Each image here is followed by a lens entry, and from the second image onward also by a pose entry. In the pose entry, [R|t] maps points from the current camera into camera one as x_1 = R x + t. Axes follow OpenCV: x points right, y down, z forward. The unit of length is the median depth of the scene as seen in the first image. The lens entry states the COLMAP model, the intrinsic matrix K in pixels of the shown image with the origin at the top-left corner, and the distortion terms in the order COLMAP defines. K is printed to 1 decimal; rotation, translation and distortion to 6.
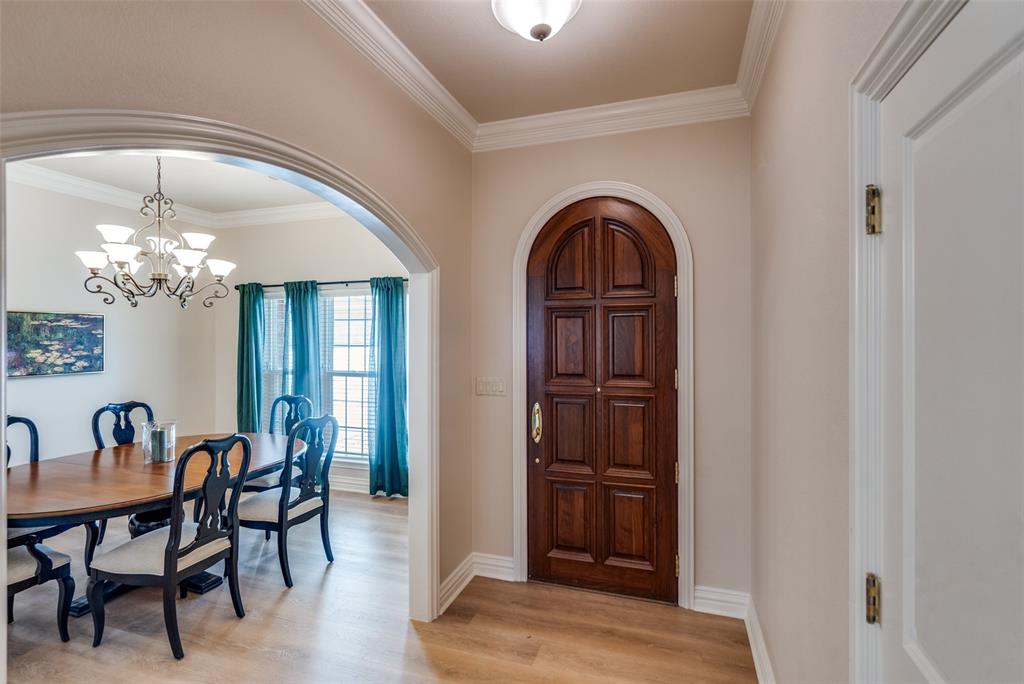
lens RADIAL K [[484.9, 0, 508.1], [0, 484.9, 341.4], [0, 0, 1]] dist [-0.000500, 0.000984]
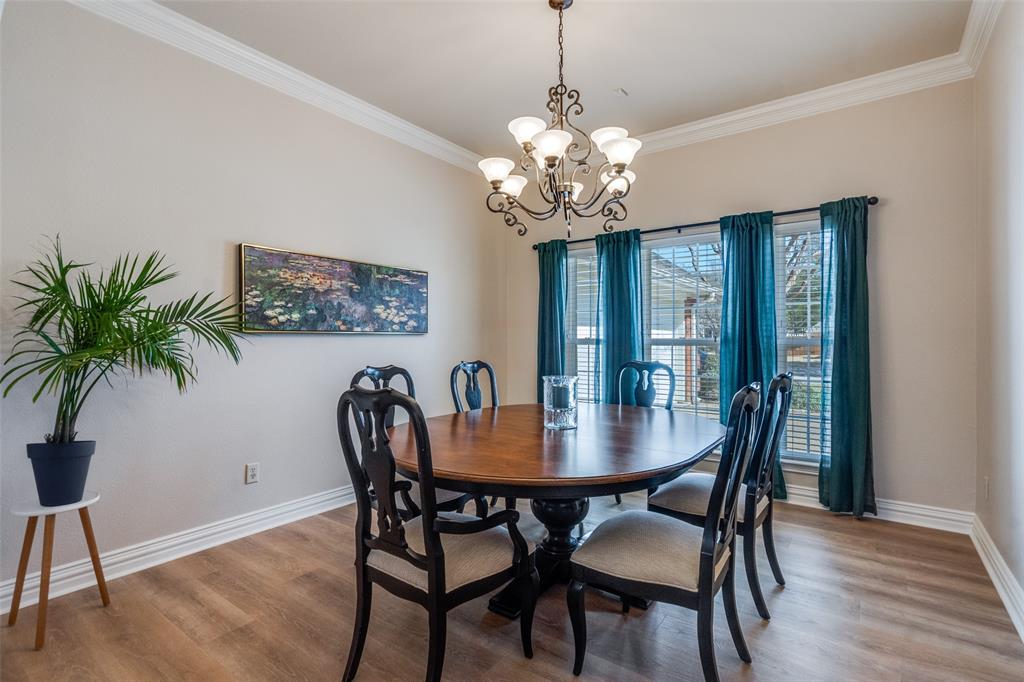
lens RADIAL K [[484.9, 0, 520.7], [0, 484.9, 340.6], [0, 0, 1]] dist [-0.000500, 0.000984]
pose [[0.956320, 0.001526, -0.292317, -0.424543], [-0.003087, 0.999983, -0.004879, 0.086423], [0.292305, 0.005568, 0.956309, 0.177157]]
